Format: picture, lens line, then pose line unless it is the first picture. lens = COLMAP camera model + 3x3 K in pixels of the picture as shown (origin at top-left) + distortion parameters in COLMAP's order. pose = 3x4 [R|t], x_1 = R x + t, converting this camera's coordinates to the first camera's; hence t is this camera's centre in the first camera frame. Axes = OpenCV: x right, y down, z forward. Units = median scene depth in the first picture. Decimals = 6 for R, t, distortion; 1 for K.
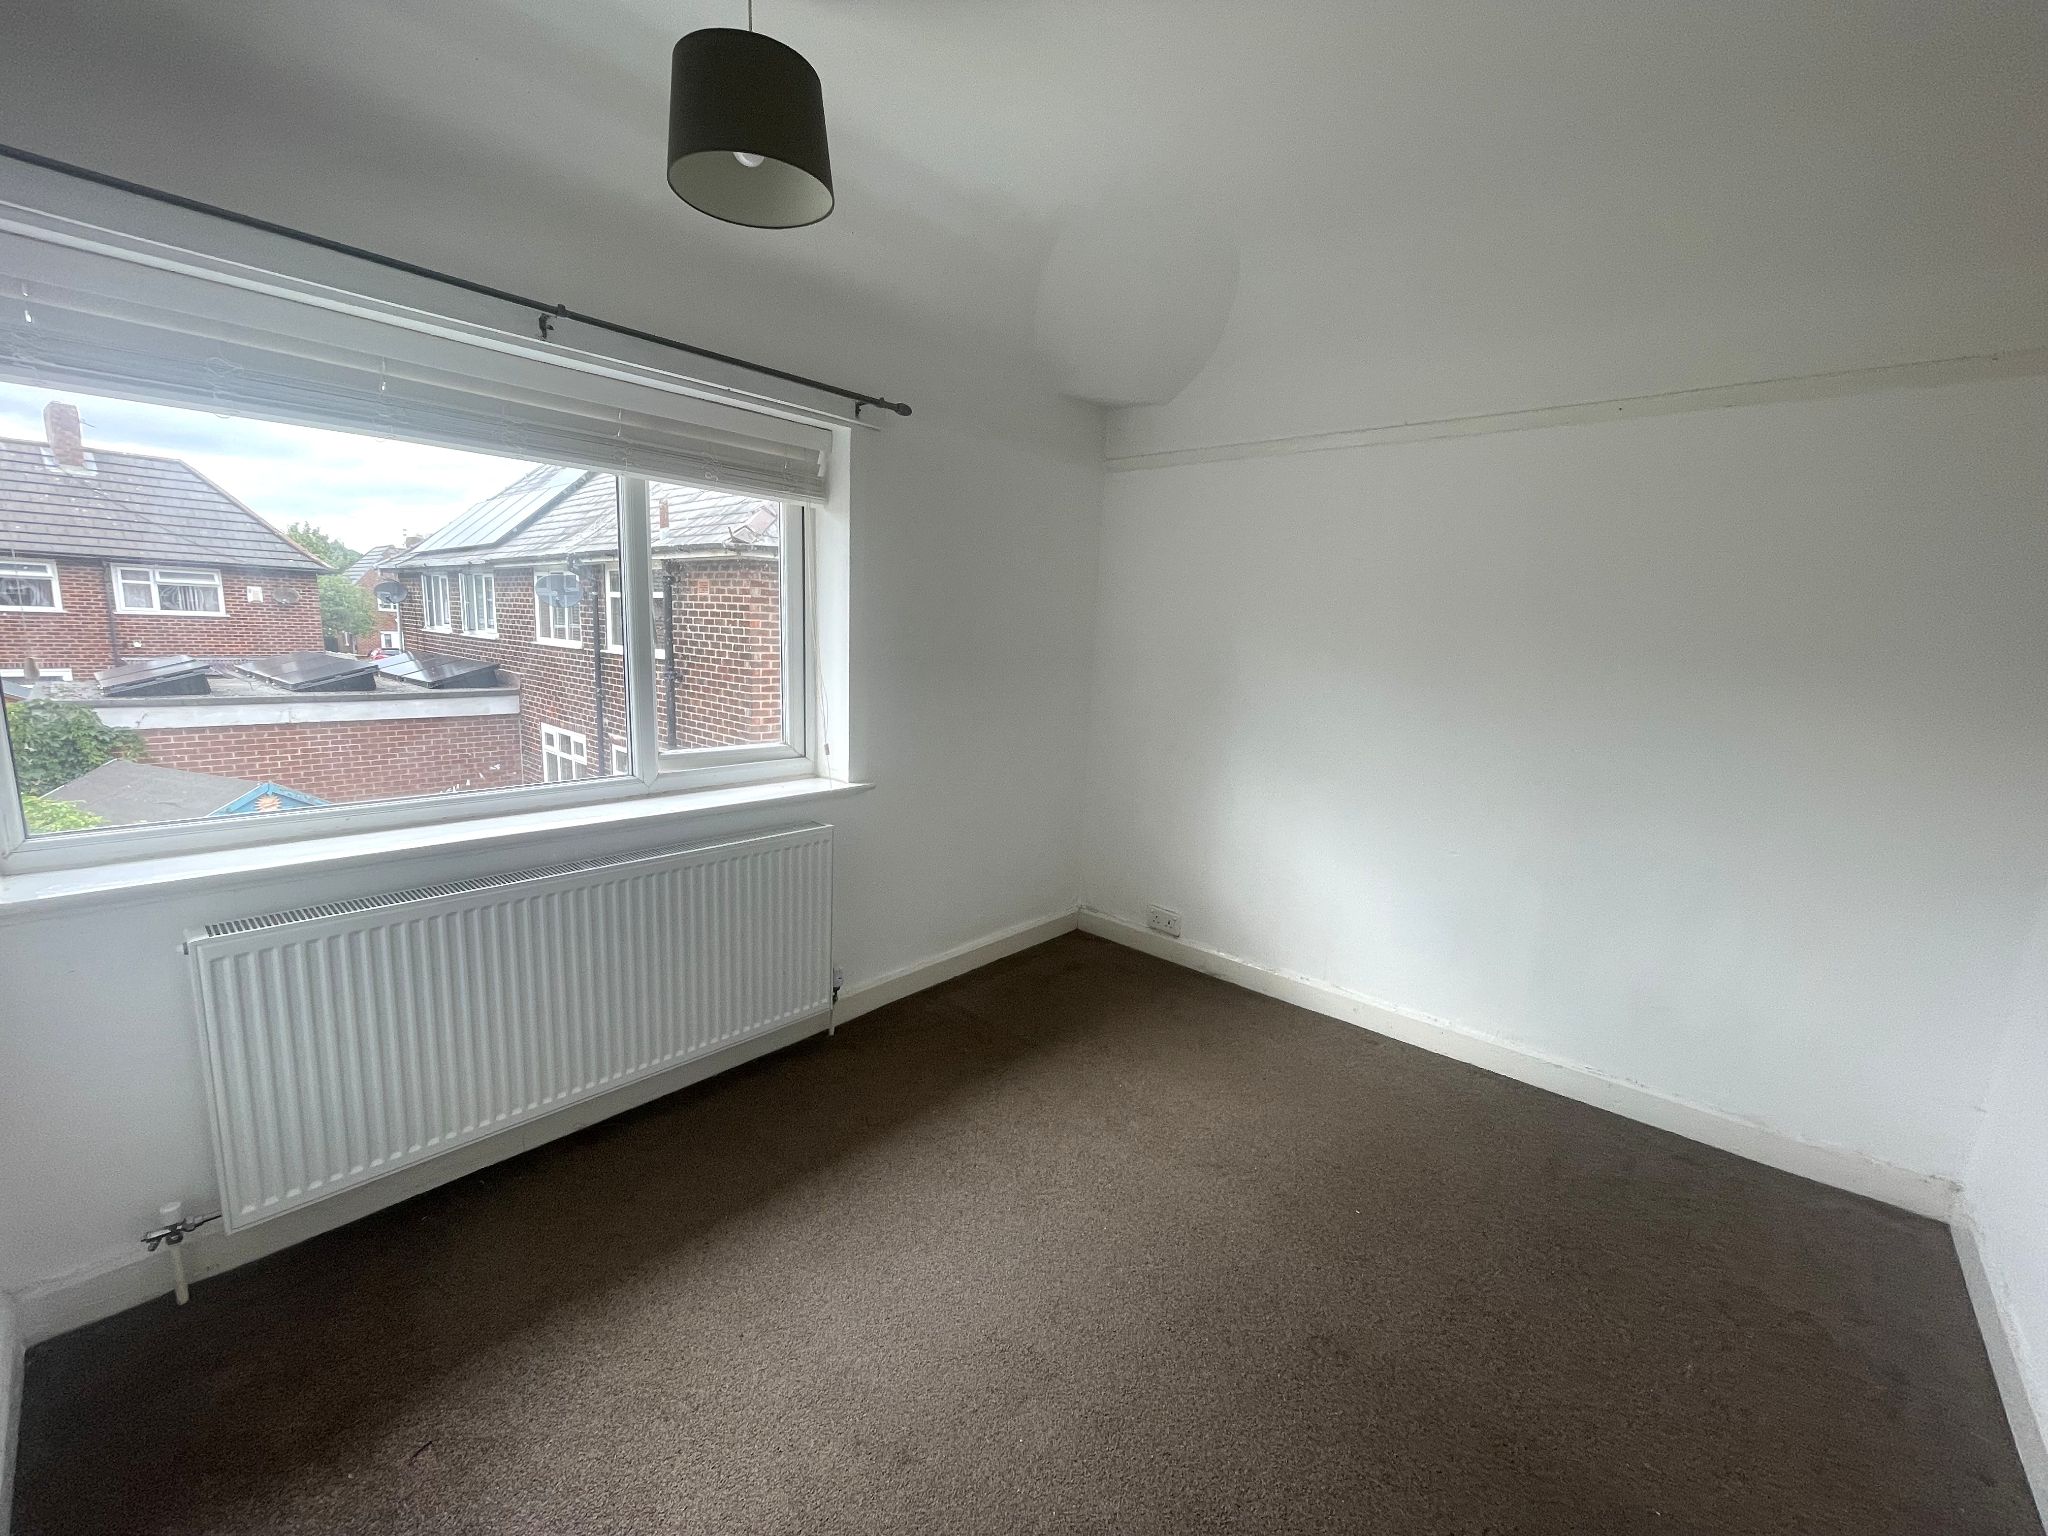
lens RADIAL K [[824.5, 0, 1021.4], [0, 824.5, 764.0], [0, 0, 1]] dist [-0.003333, -0.000236]
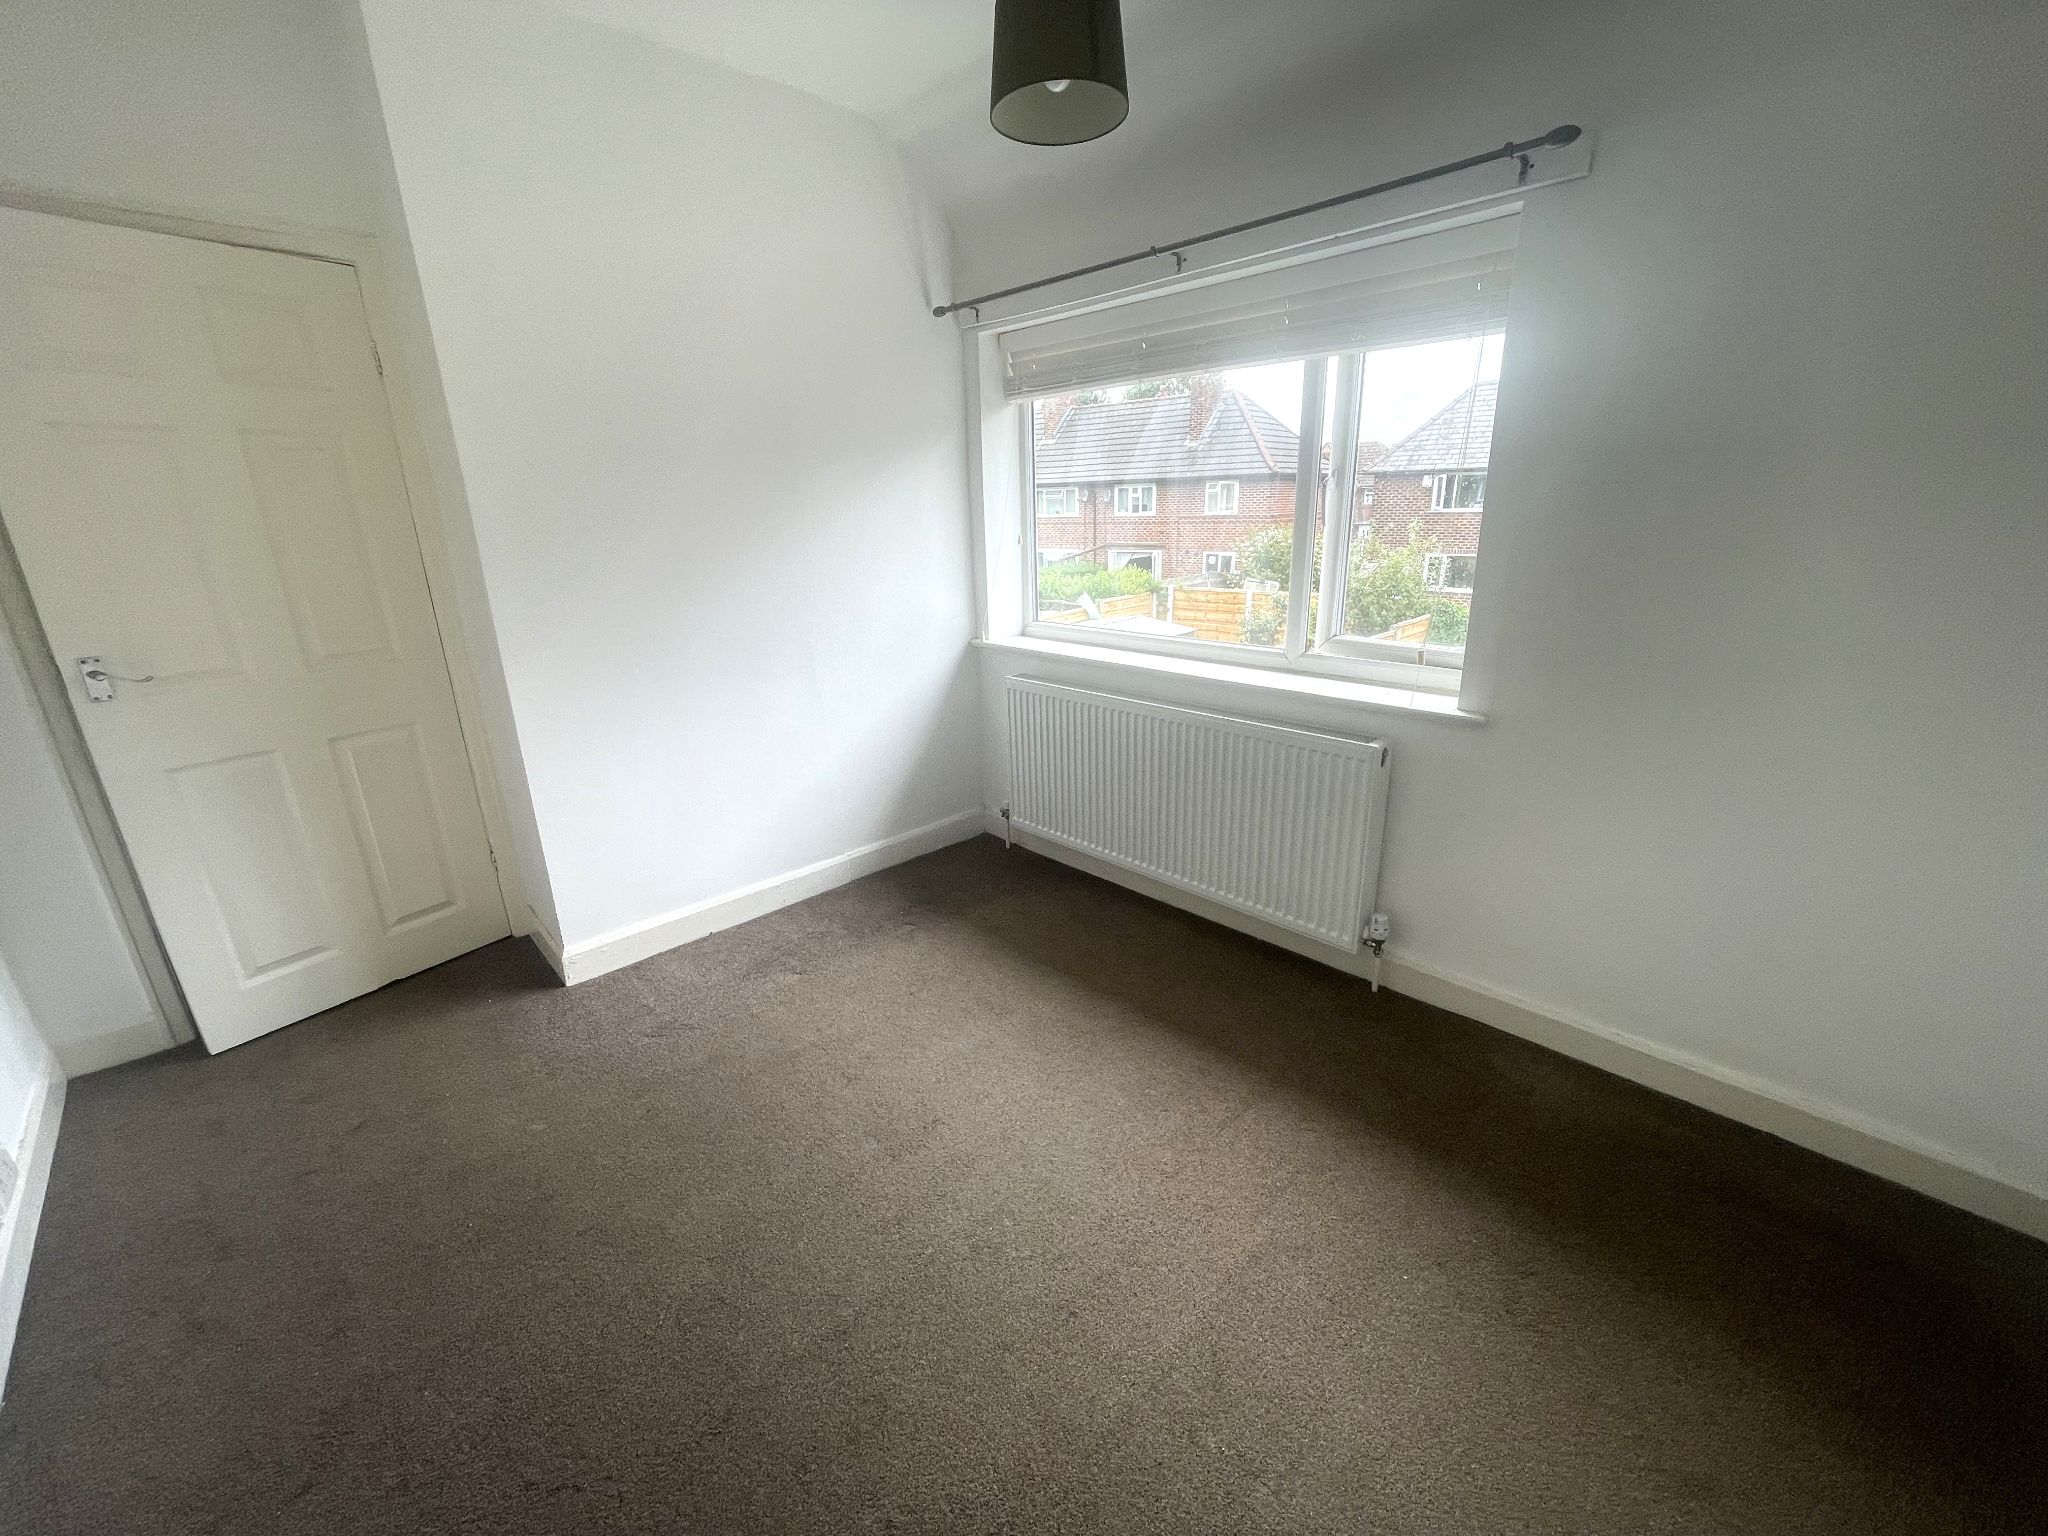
lens RADIAL K [[824.5, 0, 1021.4], [0, 824.5, 764.0], [0, 0, 1]] dist [-0.003333, -0.000236]
pose [[-0.080425, 0.267343, -0.960239, 0.622630], [-0.138914, 0.950952, 0.276392, -0.092634], [0.987033, 0.155619, -0.039343, 0.700796]]
